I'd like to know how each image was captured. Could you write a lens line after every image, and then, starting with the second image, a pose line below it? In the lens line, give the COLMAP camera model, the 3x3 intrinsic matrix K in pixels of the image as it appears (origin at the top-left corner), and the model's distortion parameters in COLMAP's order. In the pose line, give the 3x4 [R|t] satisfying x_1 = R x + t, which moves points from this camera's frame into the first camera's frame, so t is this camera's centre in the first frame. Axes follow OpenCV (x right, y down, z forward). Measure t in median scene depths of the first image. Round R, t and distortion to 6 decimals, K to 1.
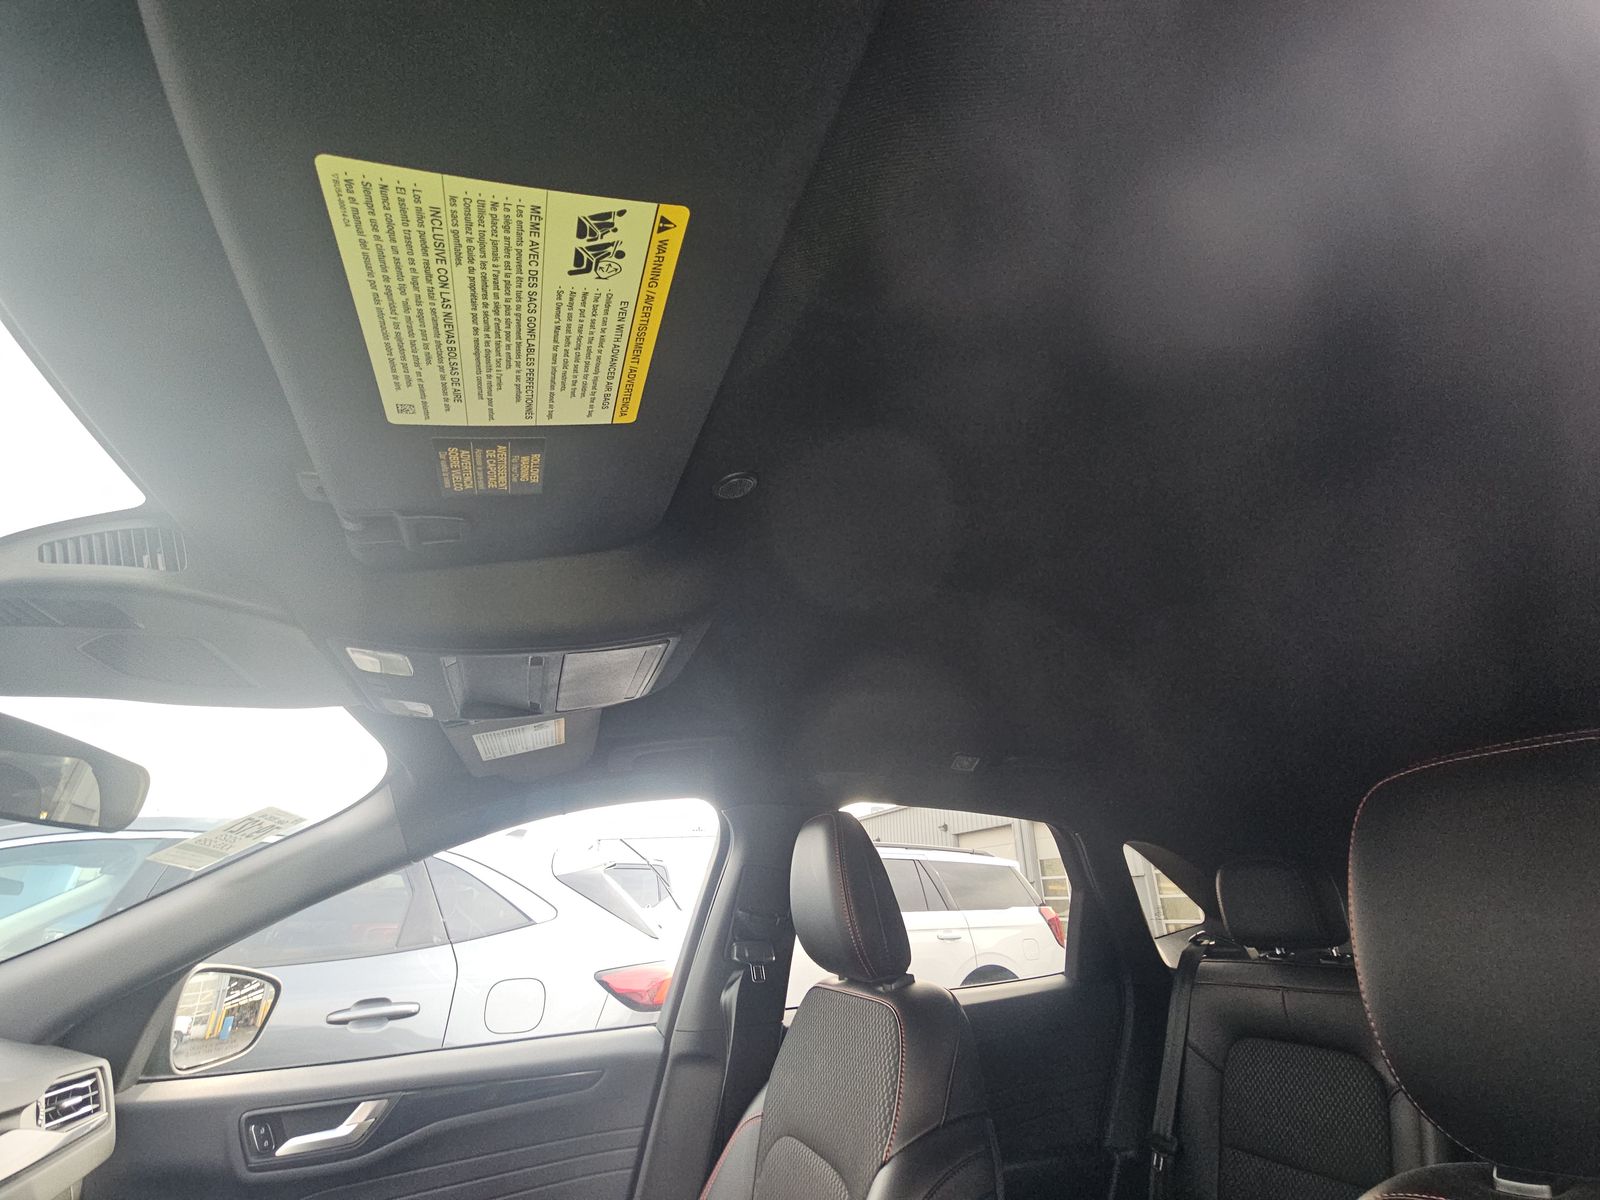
lens RADIAL K [[652.4, 0, 797.0], [0, 652.4, 604.2], [0, 0, 1]] dist [0.005787, -0.003822]
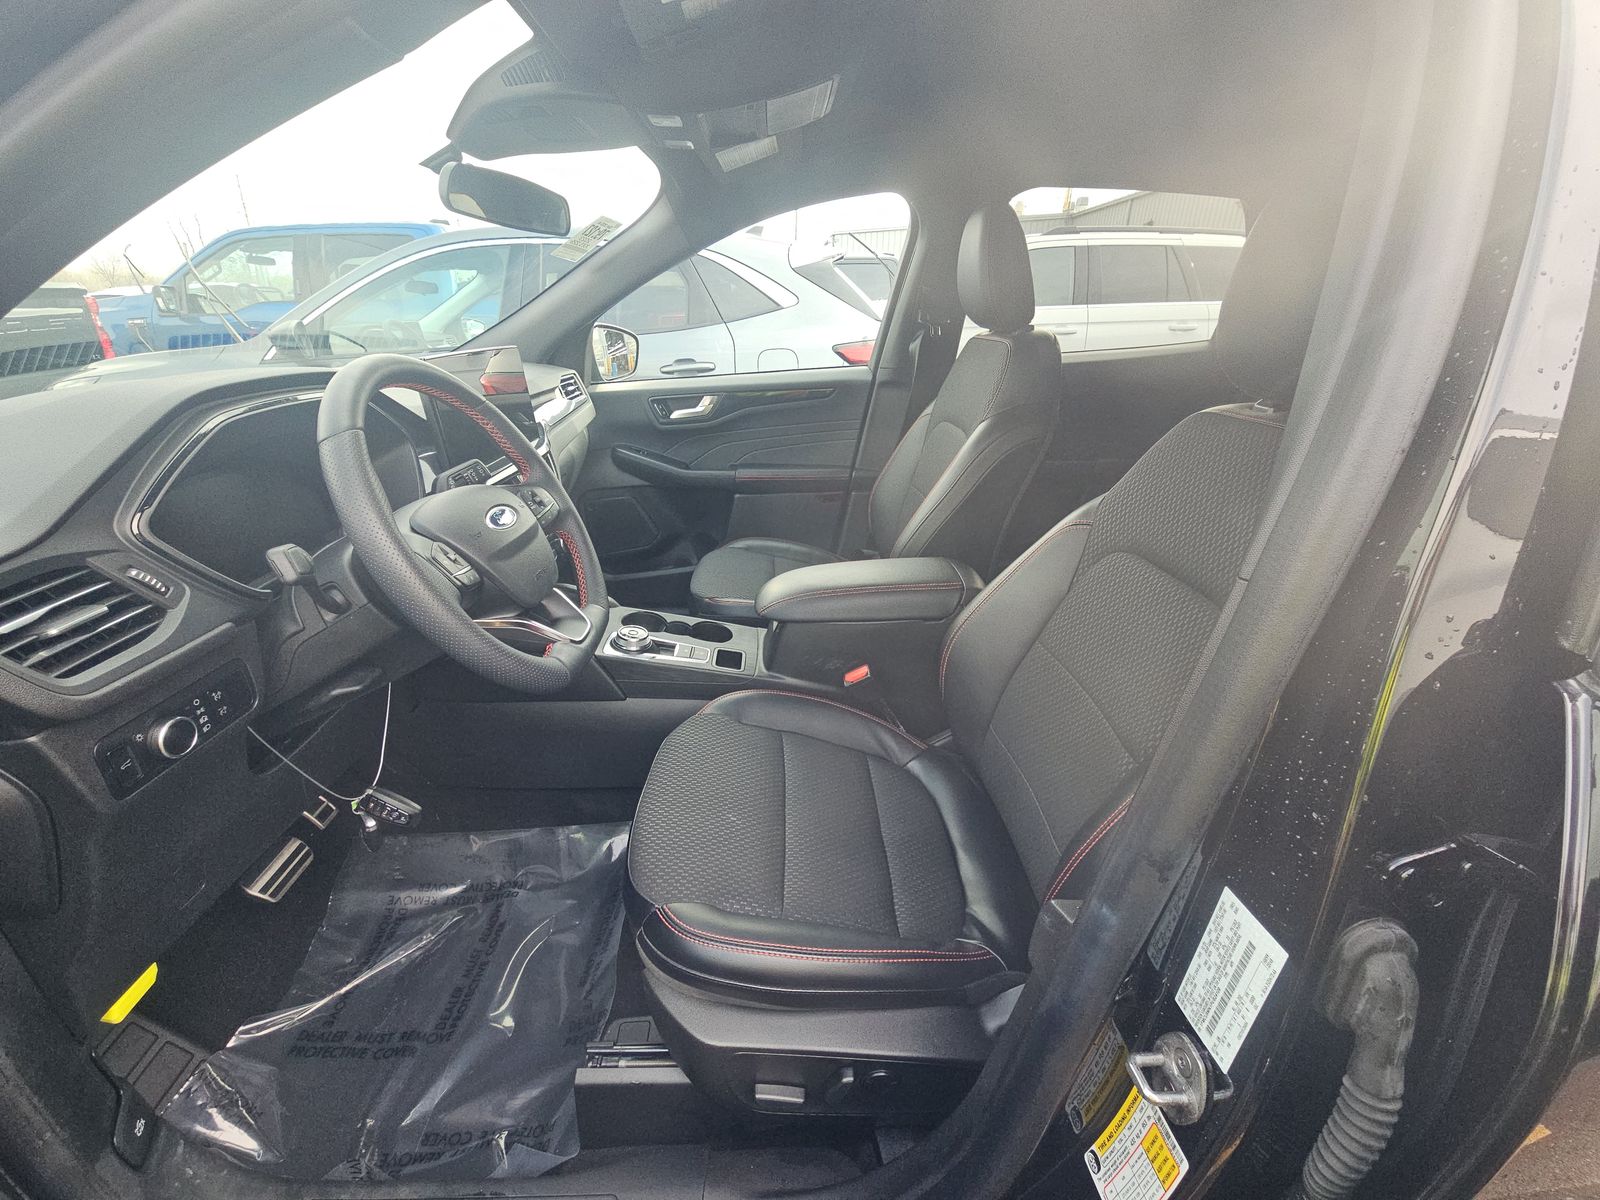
lens RADIAL K [[652.4, 0, 797.0], [0, 652.4, 604.2], [0, 0, 1]] dist [0.005787, -0.003822]
pose [[0.946297, 0.129827, -0.296085, 0.153537], [0.140635, 0.659336, 0.738578, -0.126721], [0.291107, -0.740554, 0.605670, -0.375182]]
